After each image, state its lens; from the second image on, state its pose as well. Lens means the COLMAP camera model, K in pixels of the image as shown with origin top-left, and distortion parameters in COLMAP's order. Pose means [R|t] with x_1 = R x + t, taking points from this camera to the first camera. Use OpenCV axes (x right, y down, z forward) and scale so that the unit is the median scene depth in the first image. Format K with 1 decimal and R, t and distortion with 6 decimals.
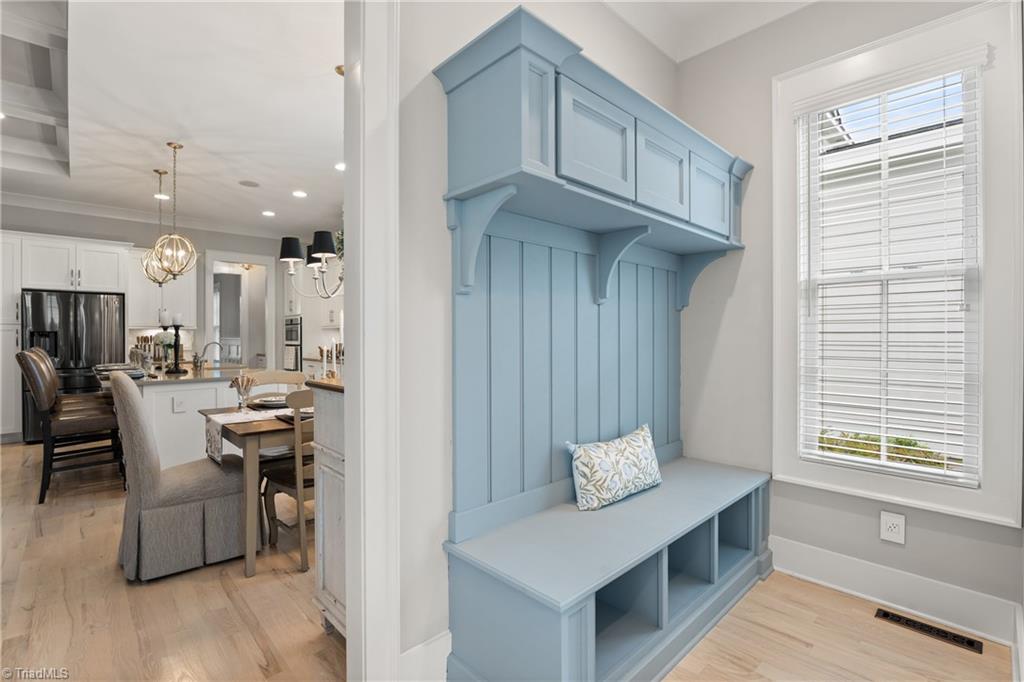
lens RADIAL K [[461.4, 0, 510.5], [0, 461.4, 338.0], [0, 0, 1]] dist [-0.000190, -0.000155]
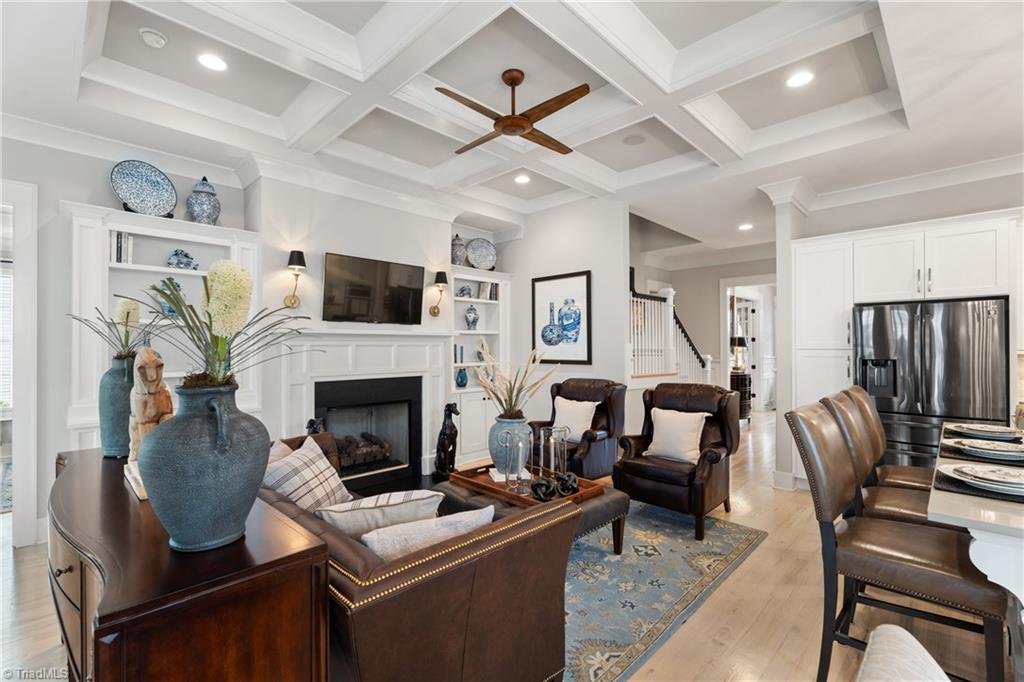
lens RADIAL K [[461.4, 0, 510.5], [0, 461.4, 343.1], [0, 0, 1]] dist [-0.000190, -0.000155]
pose [[0.029360, 0.000449, -0.999569, -0.268565], [-0.004850, 0.999988, 0.000307, -0.034187], [0.999557, 0.004838, 0.029361, 0.359472]]
